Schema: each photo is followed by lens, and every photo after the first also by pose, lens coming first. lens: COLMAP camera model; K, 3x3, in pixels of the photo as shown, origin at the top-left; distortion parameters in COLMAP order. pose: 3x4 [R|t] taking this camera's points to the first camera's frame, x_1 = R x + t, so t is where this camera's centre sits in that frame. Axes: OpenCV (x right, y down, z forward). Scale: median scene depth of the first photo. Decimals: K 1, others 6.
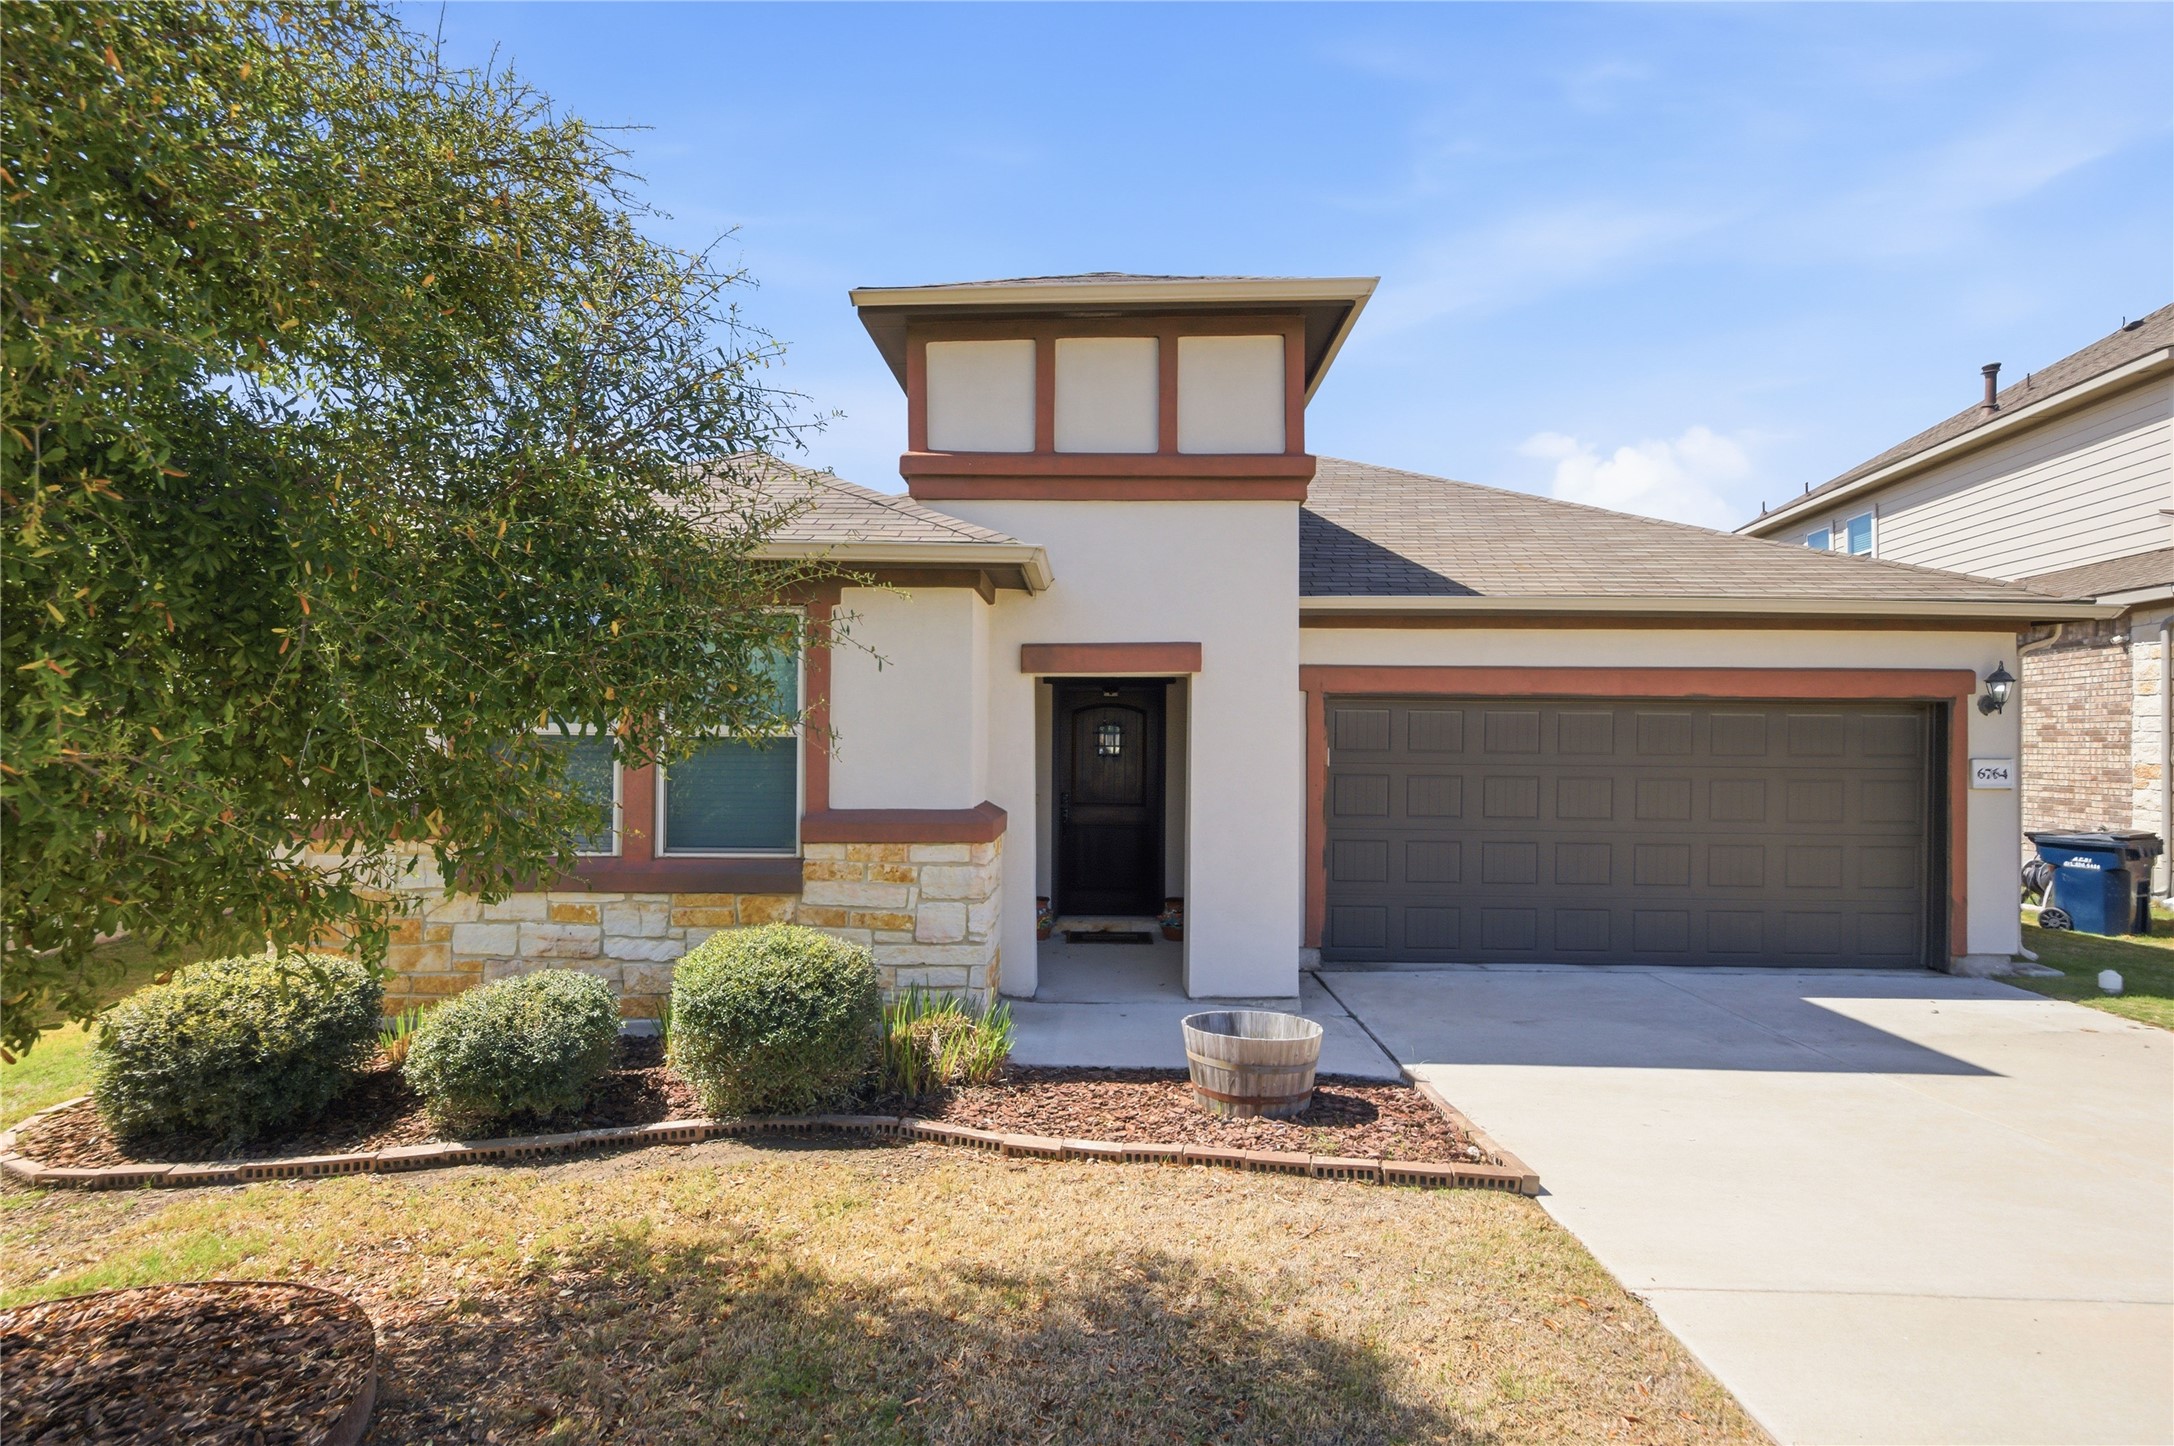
lens RADIAL K [[997.2, 0, 1047.0], [0, 997.2, 734.2], [0, 0, 1]] dist [0.000425, -0.000062]
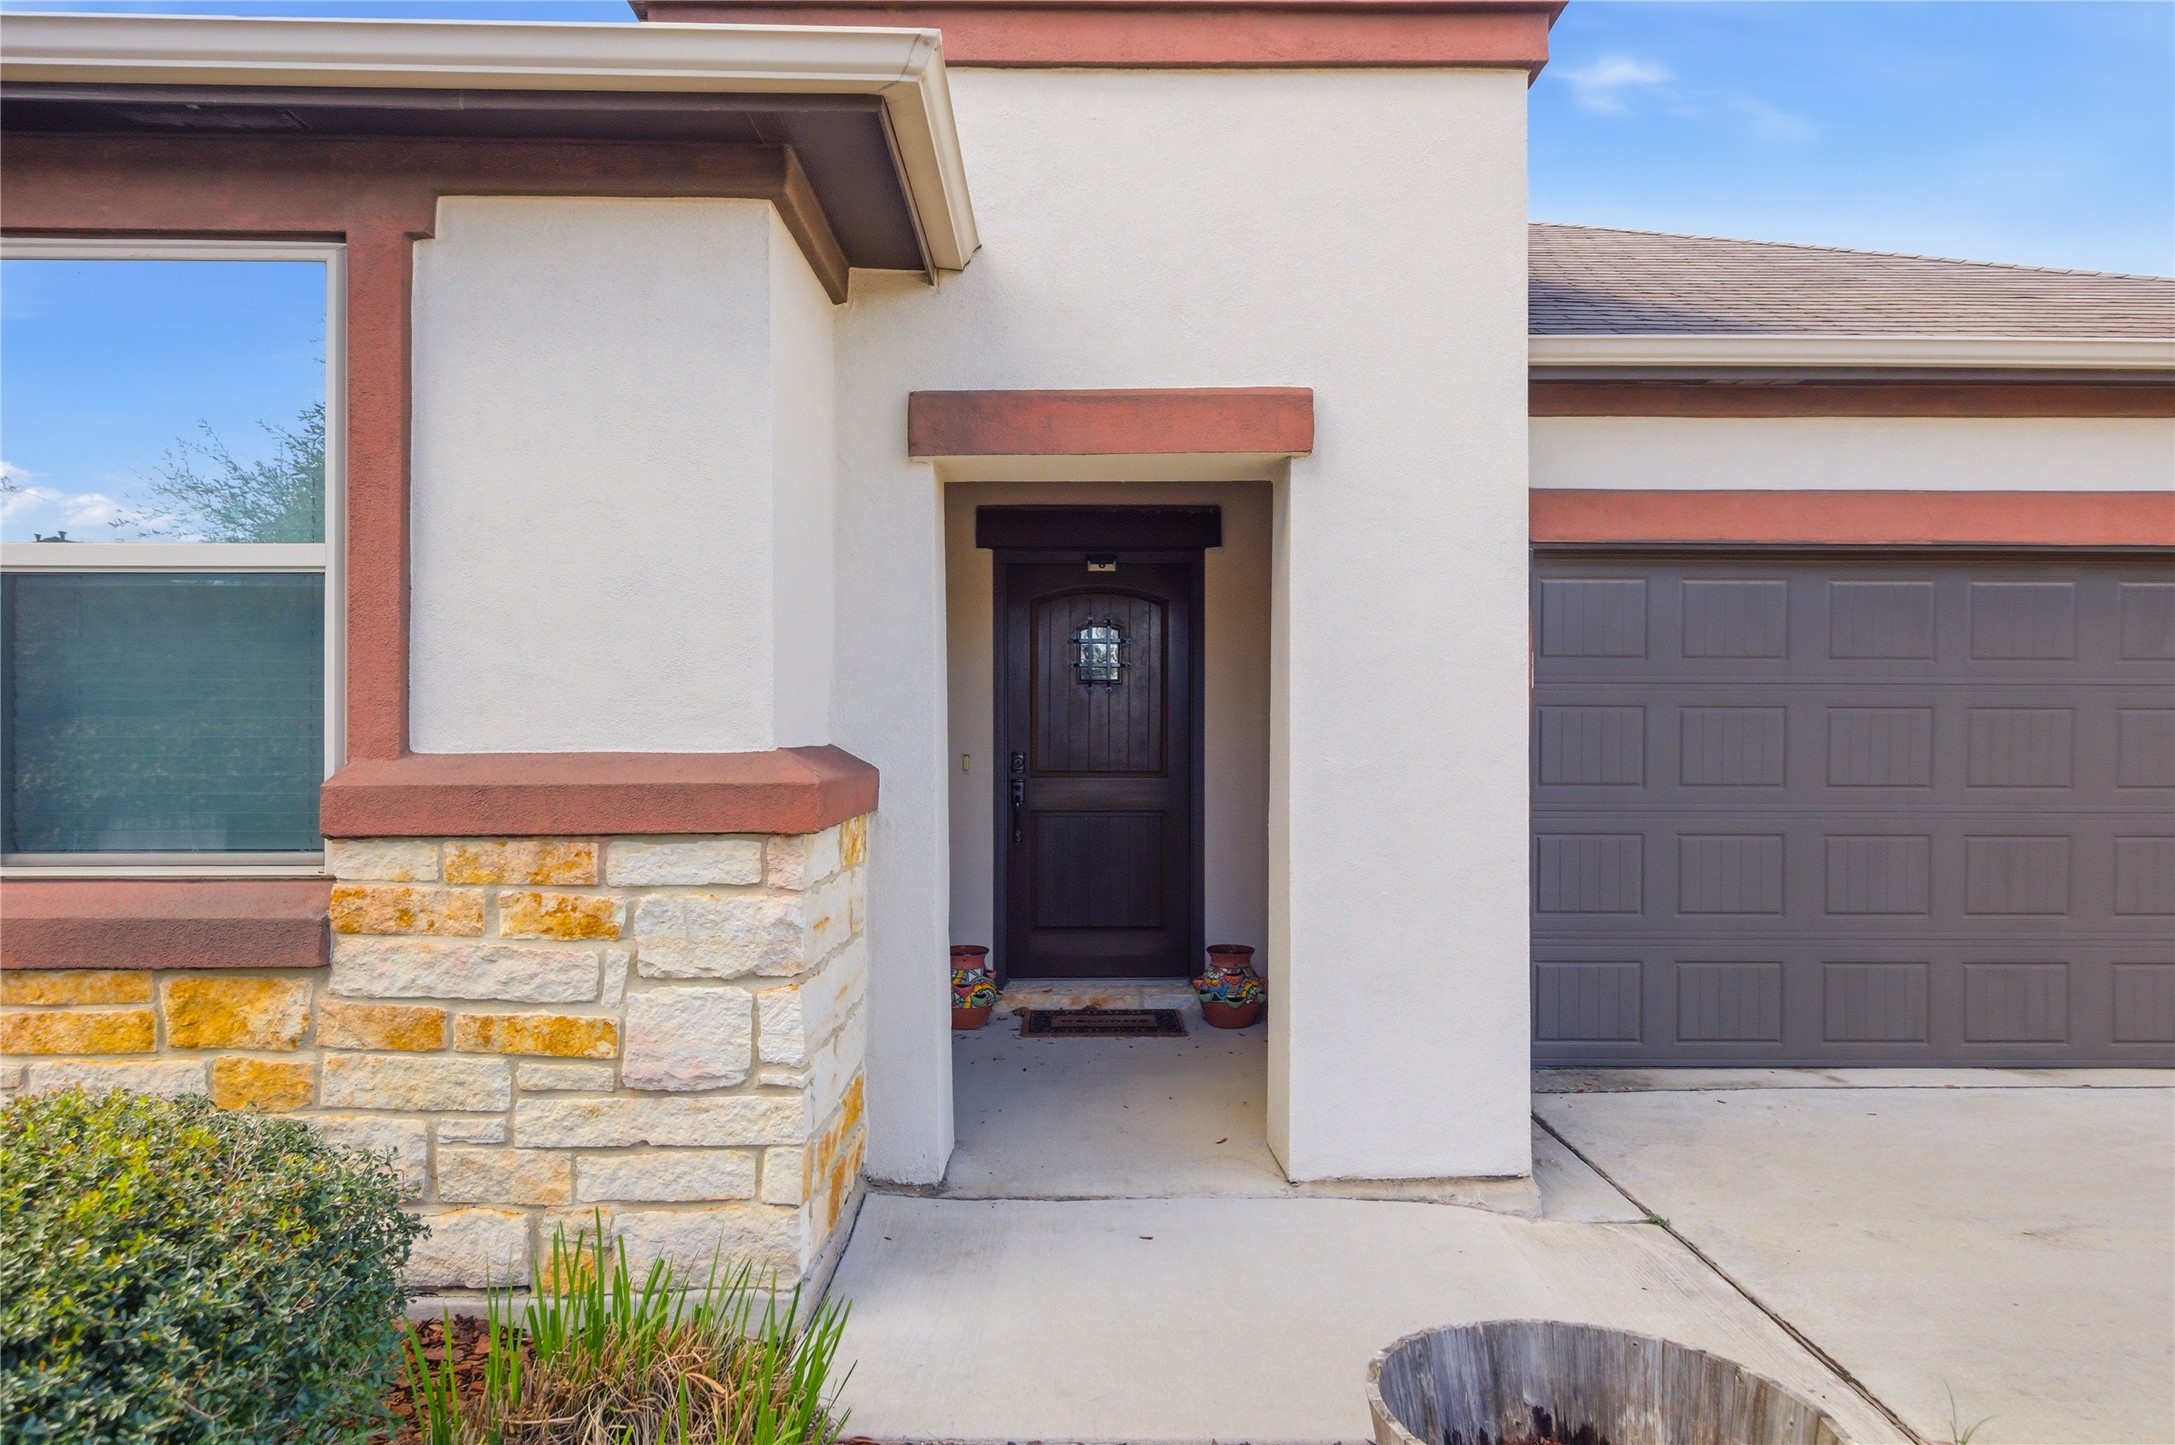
lens RADIAL K [[1233.3, 0, 1075.6], [0, 1233.3, 749.0], [0, 0, 1]] dist [-0.001575, -0.001486]
pose [[0.998599, -0.004854, 0.052697, 0.018479], [0.003661, 0.999735, 0.022720, 0.055429], [-0.052794, -0.022496, 0.998352, 0.438752]]
